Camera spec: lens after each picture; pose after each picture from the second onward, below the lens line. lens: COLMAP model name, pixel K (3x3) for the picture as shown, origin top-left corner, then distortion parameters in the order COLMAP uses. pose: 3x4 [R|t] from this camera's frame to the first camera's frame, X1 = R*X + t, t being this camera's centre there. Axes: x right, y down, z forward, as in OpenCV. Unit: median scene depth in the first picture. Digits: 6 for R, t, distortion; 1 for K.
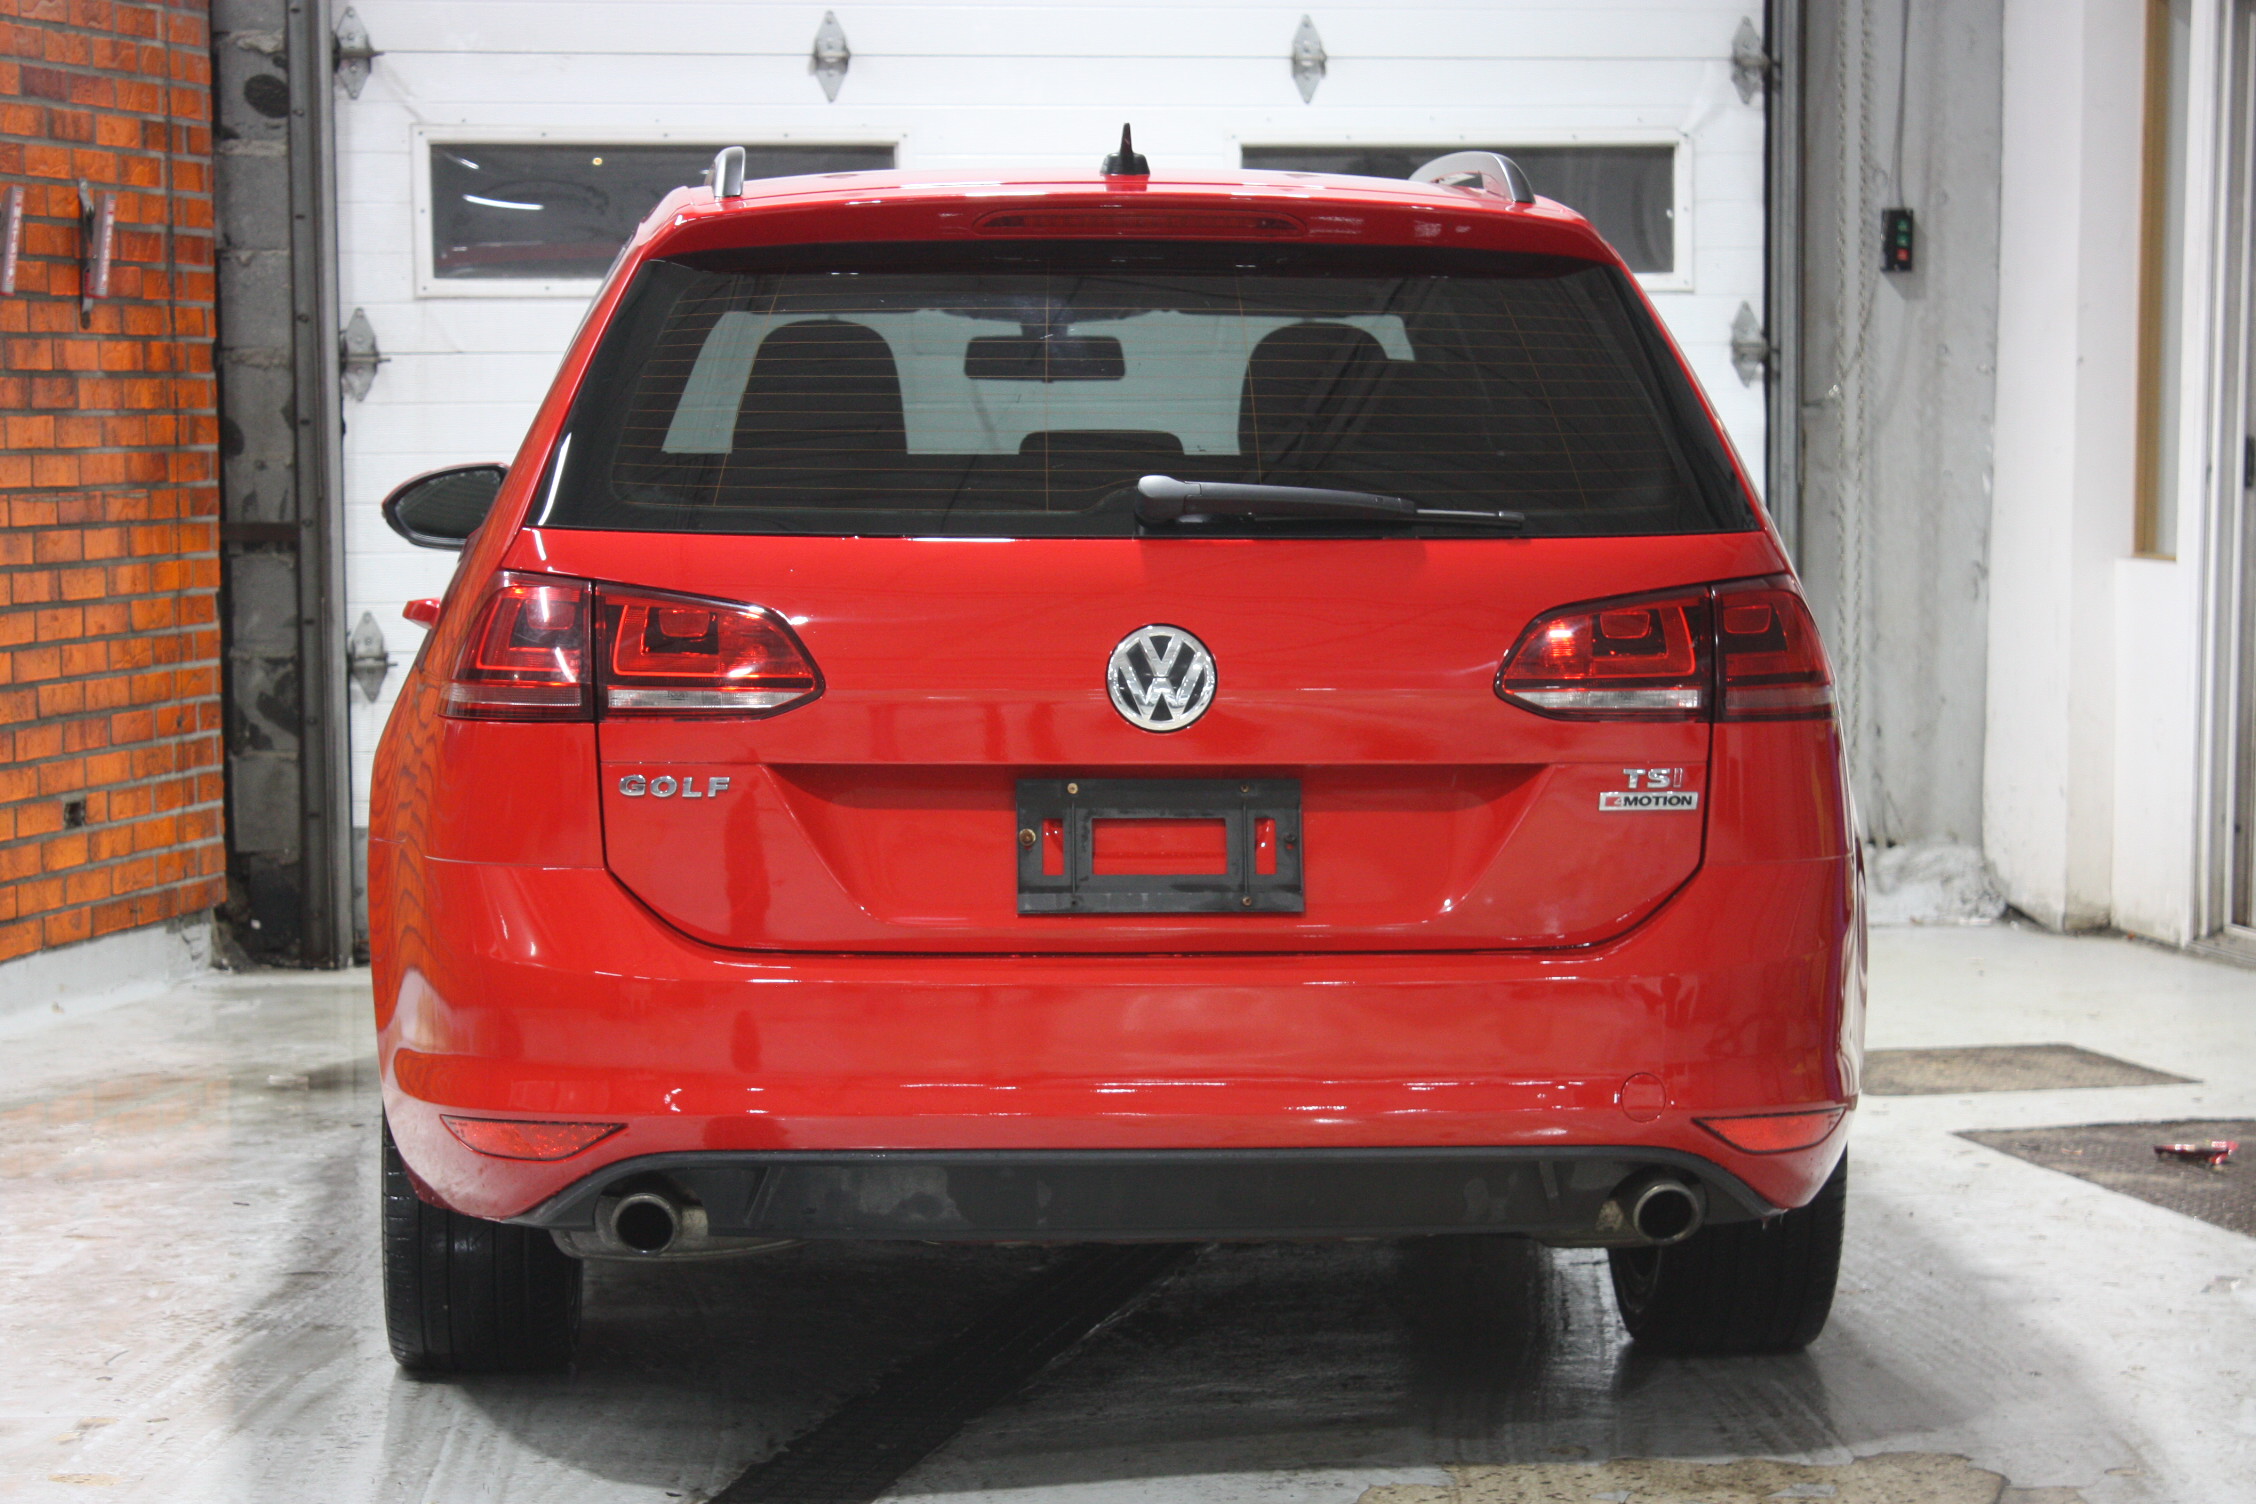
lens RADIAL K [[5423.9, 0, 1128.3], [0, 5423.9, 750.8], [0, 0, 1]] dist [0.050457, 0.000000]
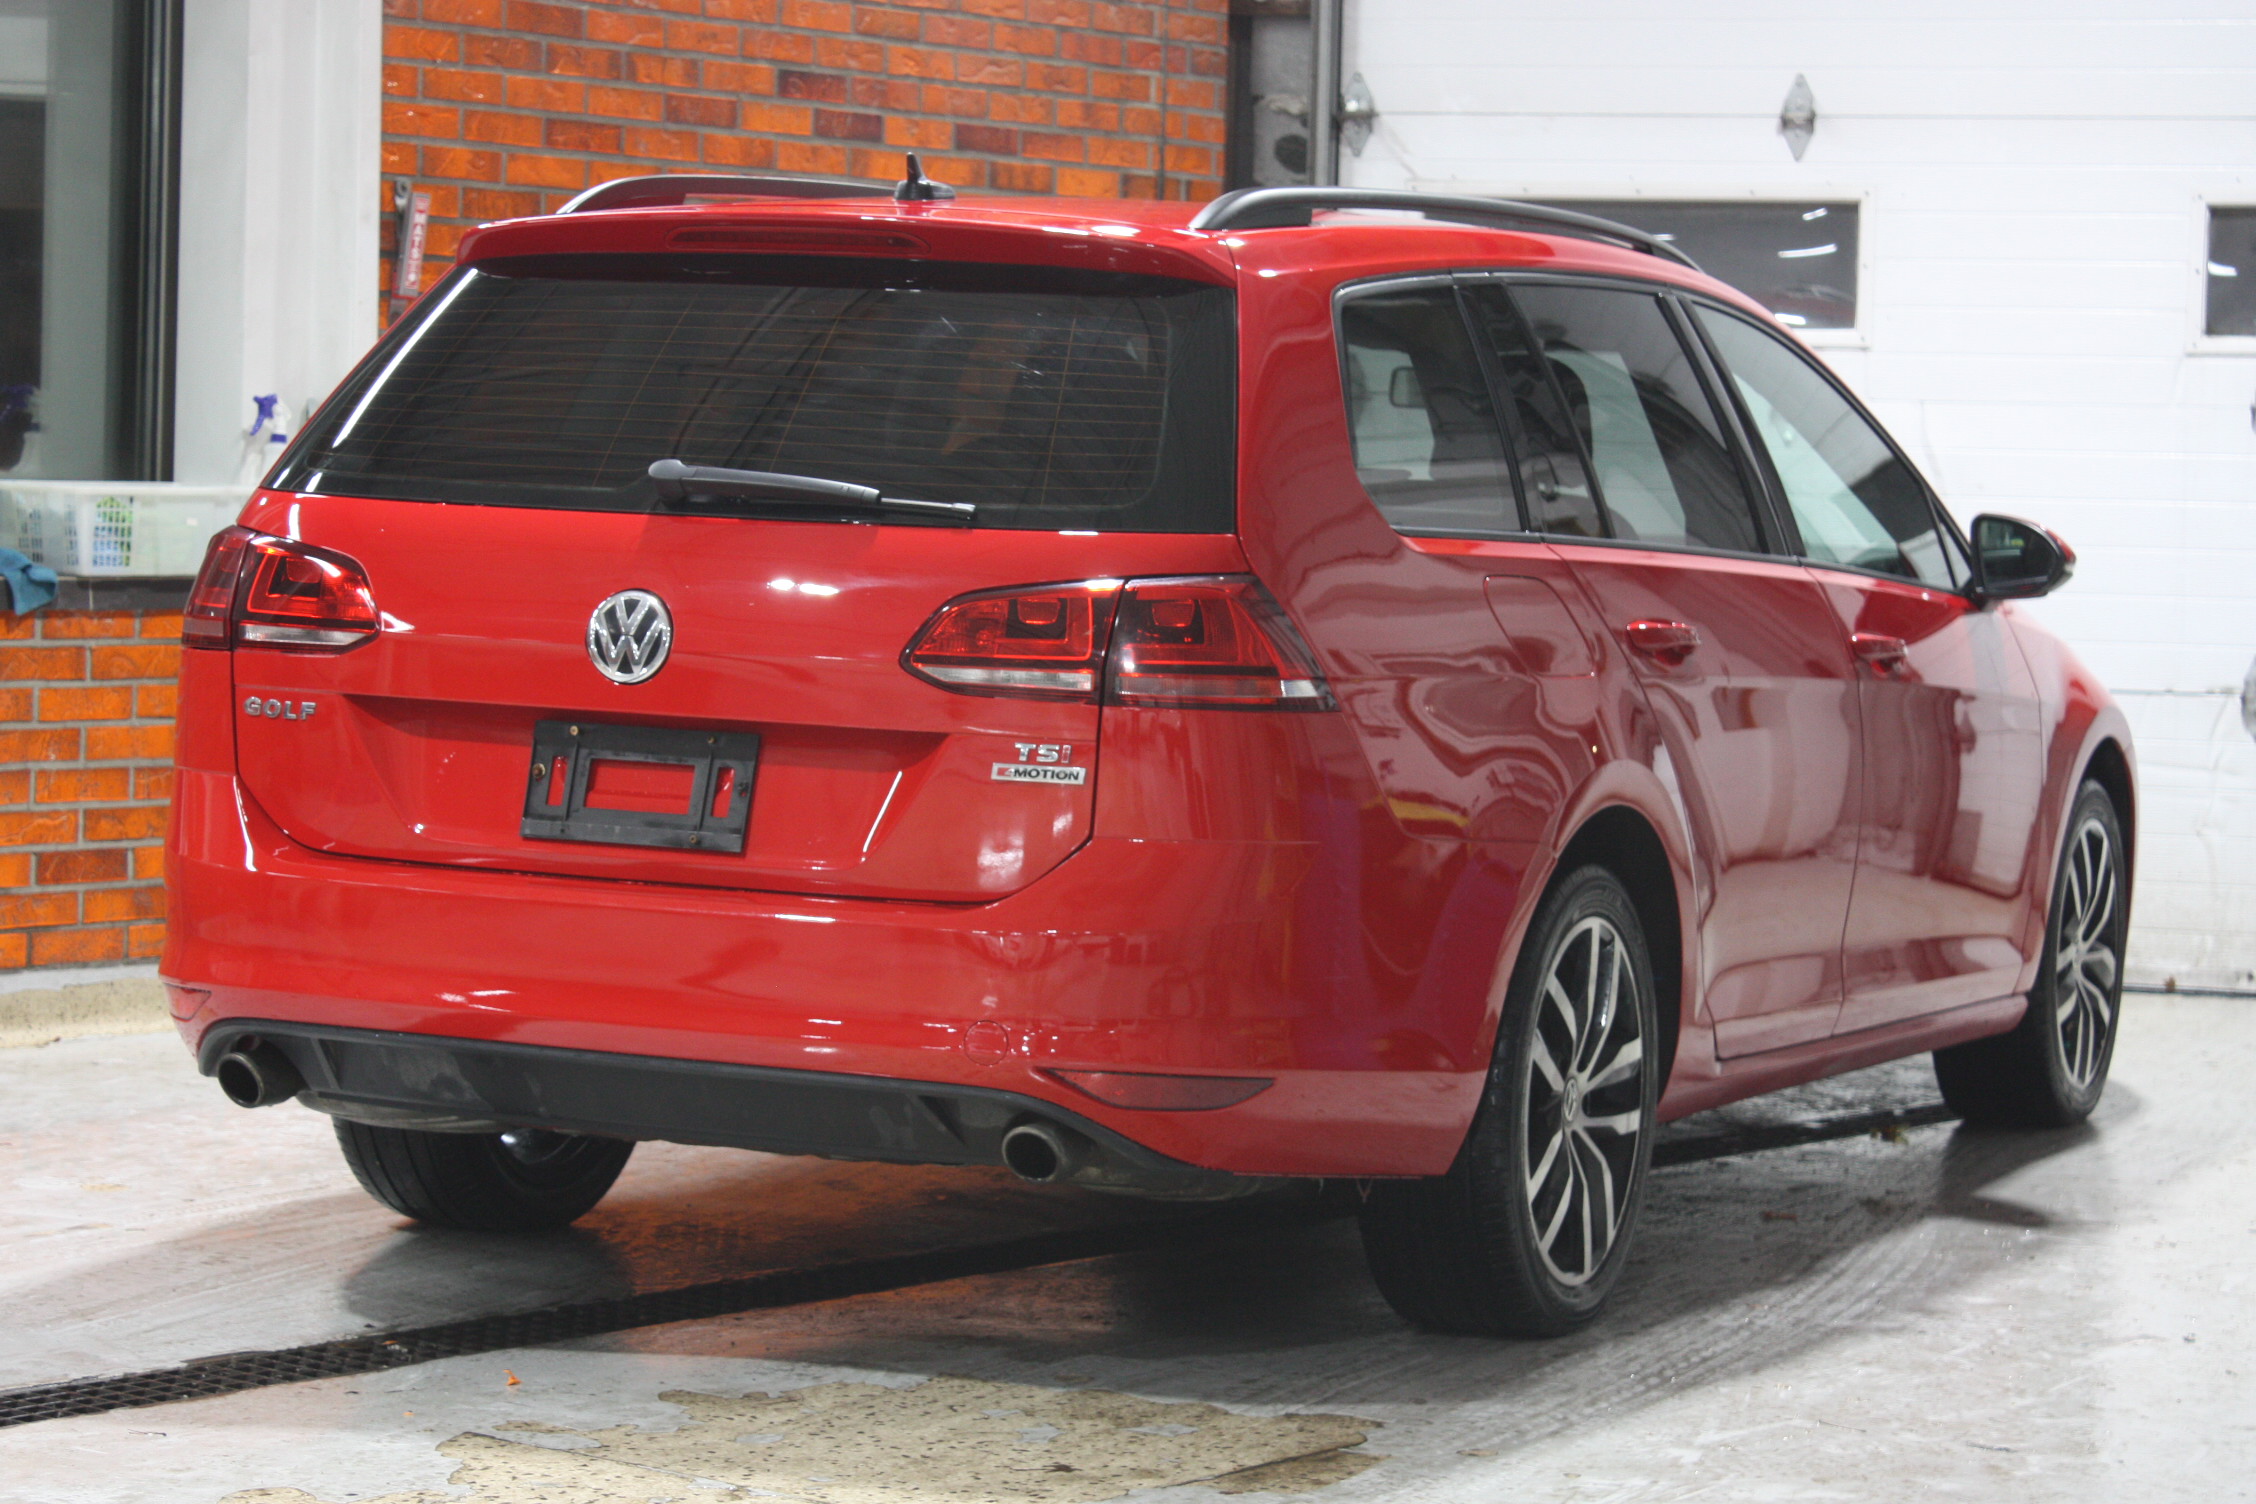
lens RADIAL K [[5256.9, 0, 1127.8], [0, 5256.9, 753.7], [0, 0, 1]] dist [0.045652, 0.000000]
pose [[0.874938, 0.058304, -0.480712, 0.613013], [-0.065001, 0.997881, 0.002722, 0.001270], [0.479852, 0.028866, 0.876874, 0.087837]]
